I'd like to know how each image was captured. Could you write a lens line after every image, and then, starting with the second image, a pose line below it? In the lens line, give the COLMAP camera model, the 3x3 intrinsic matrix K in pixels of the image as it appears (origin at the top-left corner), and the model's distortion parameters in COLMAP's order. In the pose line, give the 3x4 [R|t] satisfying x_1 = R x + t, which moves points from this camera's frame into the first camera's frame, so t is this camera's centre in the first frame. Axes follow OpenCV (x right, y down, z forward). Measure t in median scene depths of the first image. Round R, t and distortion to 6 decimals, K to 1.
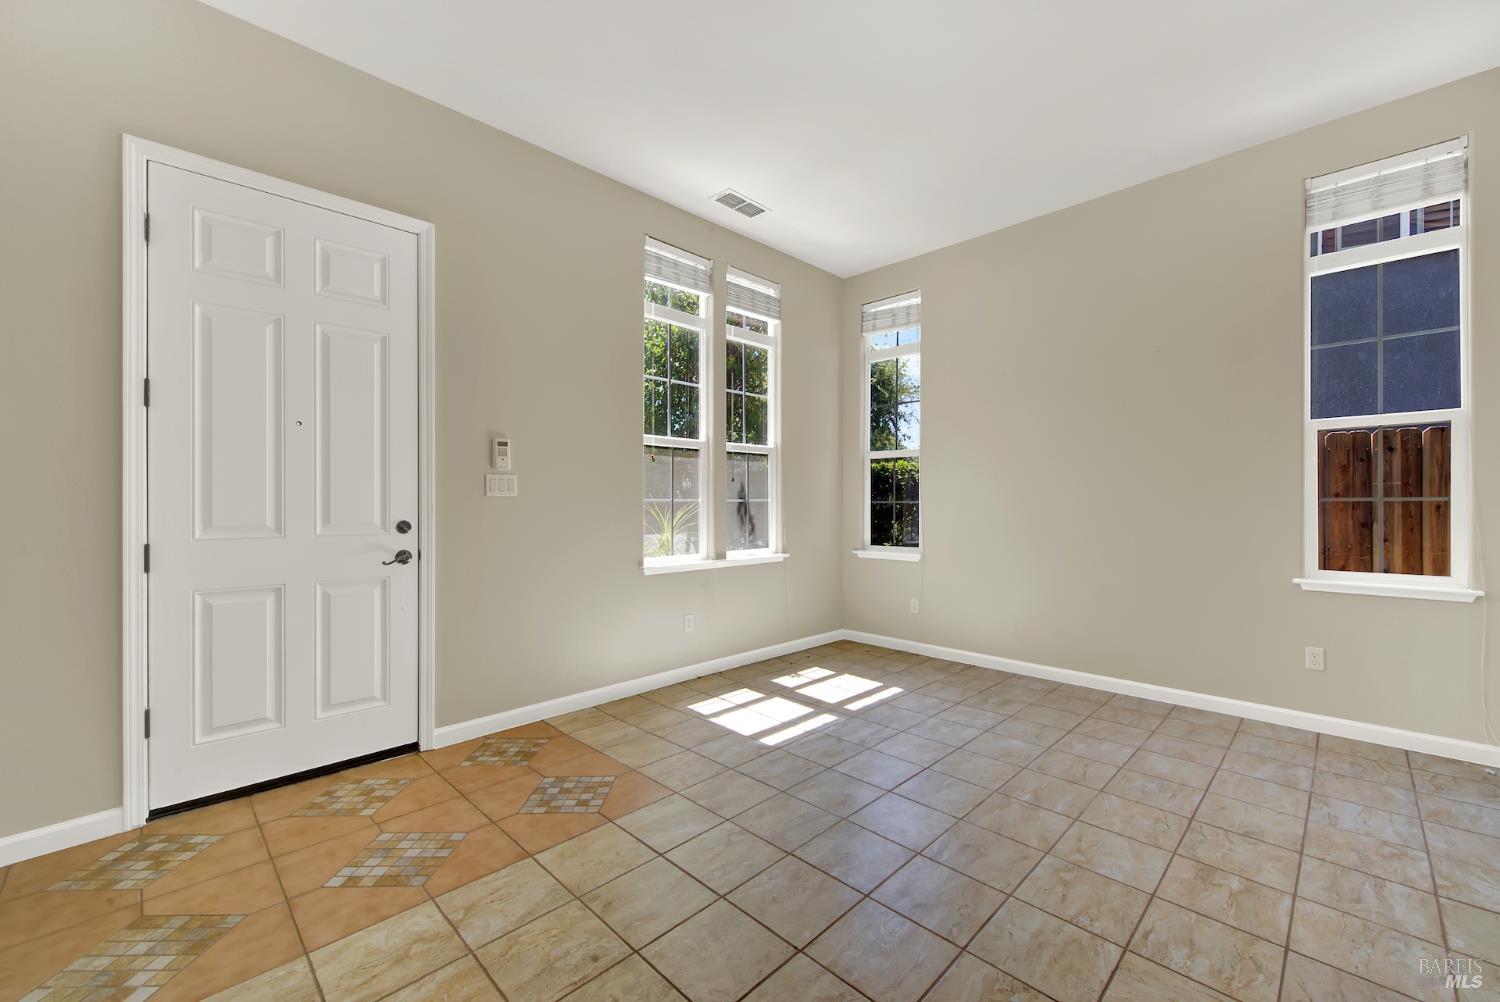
lens RADIAL K [[600.0, 0, 754.0], [0, 600.0, 503.6], [0, 0, 1]] dist [0.006341, -0.003142]
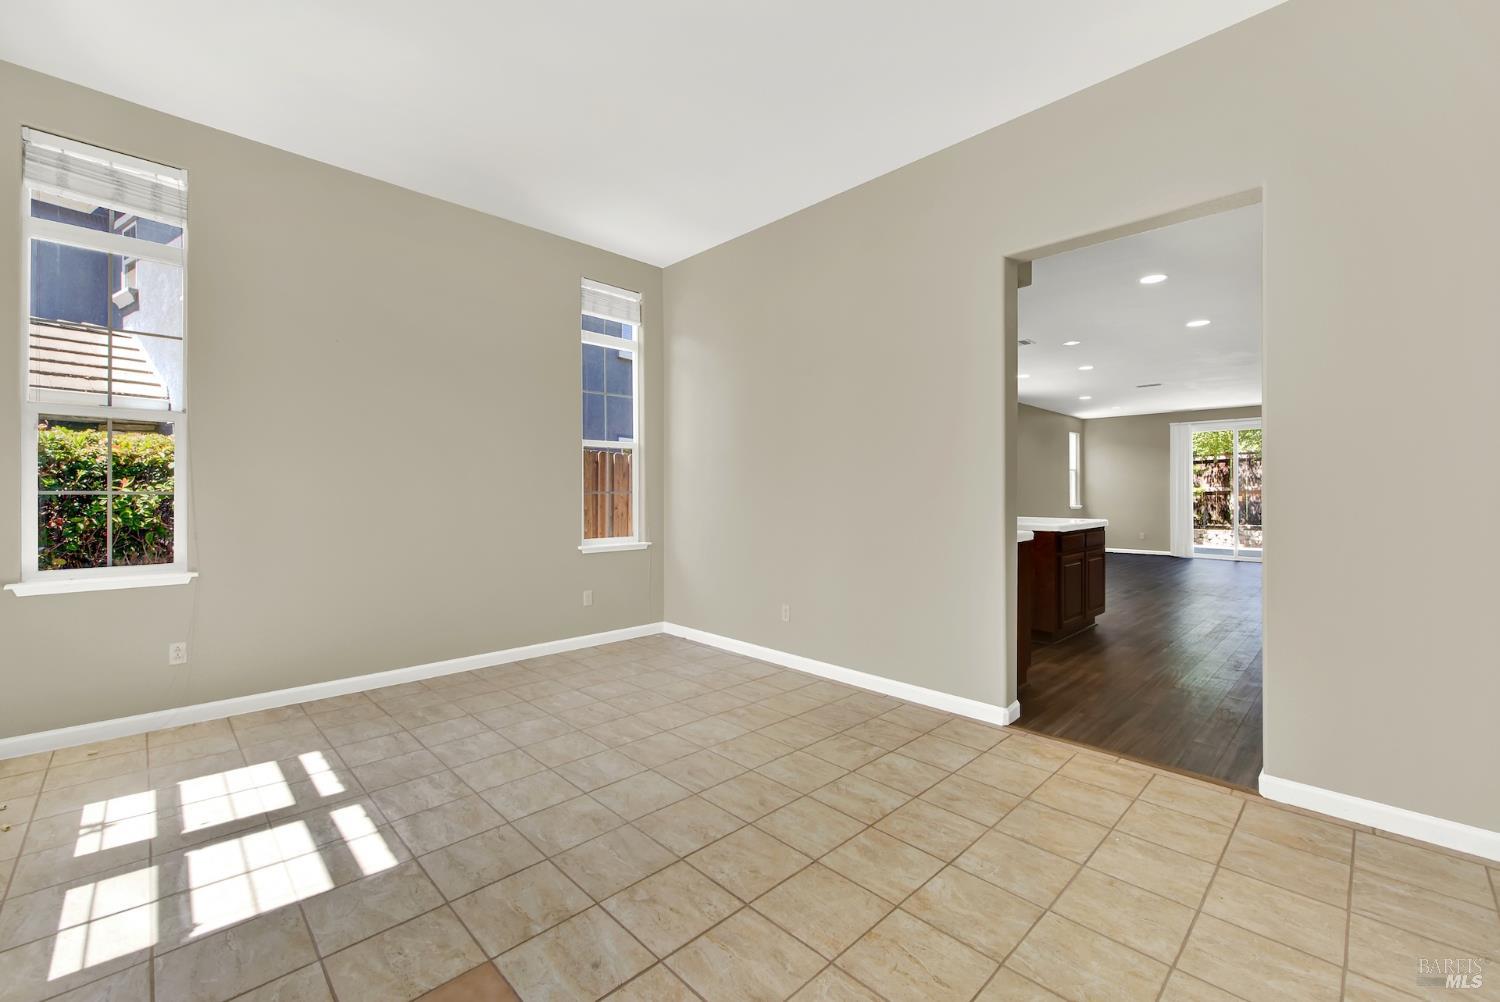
lens RADIAL K [[600.0, 0, 766.1], [0, 600.0, 494.4], [0, 0, 1]] dist [0.006341, -0.003142]
pose [[0.019138, -0.000206, 0.999817, -0.563206], [0.000511, 1.000000, 0.000196, -0.002680], [-0.999817, 0.000507, 0.019139, 0.526715]]
